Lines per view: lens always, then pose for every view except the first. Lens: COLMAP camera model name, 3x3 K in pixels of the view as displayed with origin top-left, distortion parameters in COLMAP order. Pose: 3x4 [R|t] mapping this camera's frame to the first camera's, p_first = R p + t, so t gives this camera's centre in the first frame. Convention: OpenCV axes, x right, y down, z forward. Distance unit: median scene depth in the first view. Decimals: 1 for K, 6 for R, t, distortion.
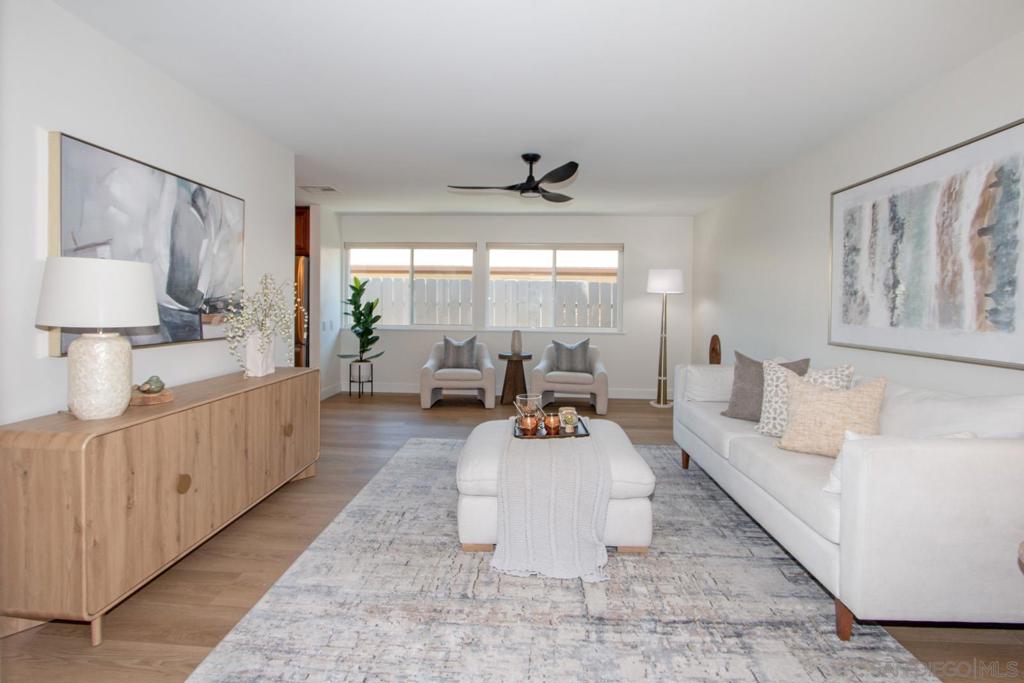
lens RADIAL K [[485.6, 0, 499.4], [0, 485.6, 306.5], [0, 0, 1]] dist [-0.008965, 0.000024]
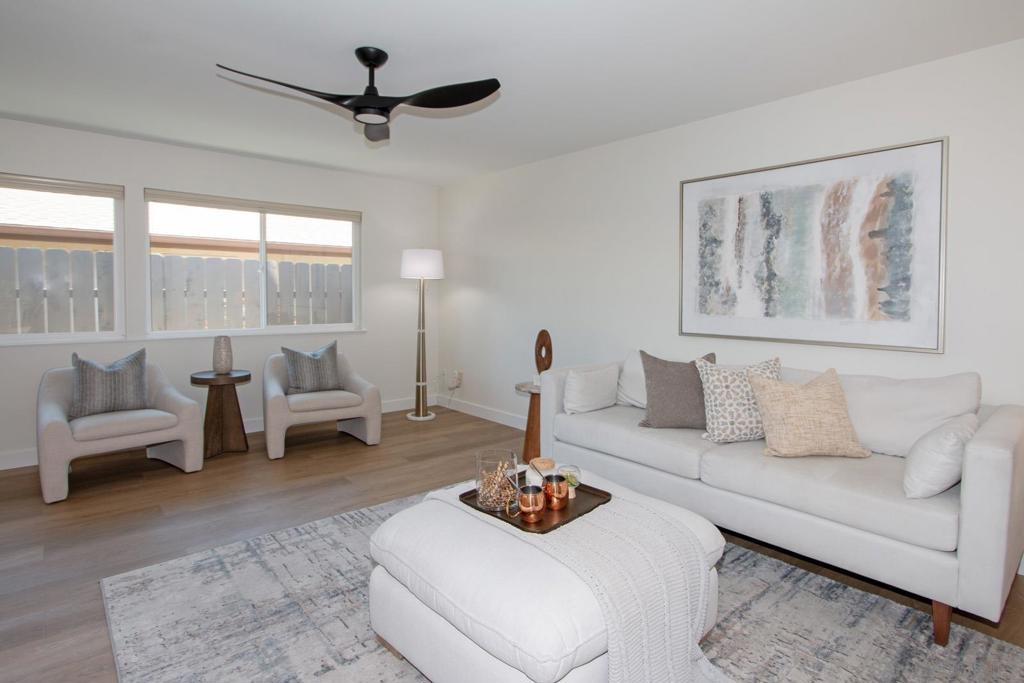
lens RADIAL K [[540.5, 0, 510.8], [0, 540.5, 309.0], [0, 0, 1]] dist [-0.034744, 0.016690]
pose [[0.709880, -0.029933, 0.703686, -0.422579], [0.004983, 0.999285, 0.037480, -0.022934], [-0.704305, -0.023100, 0.709522, 0.569176]]
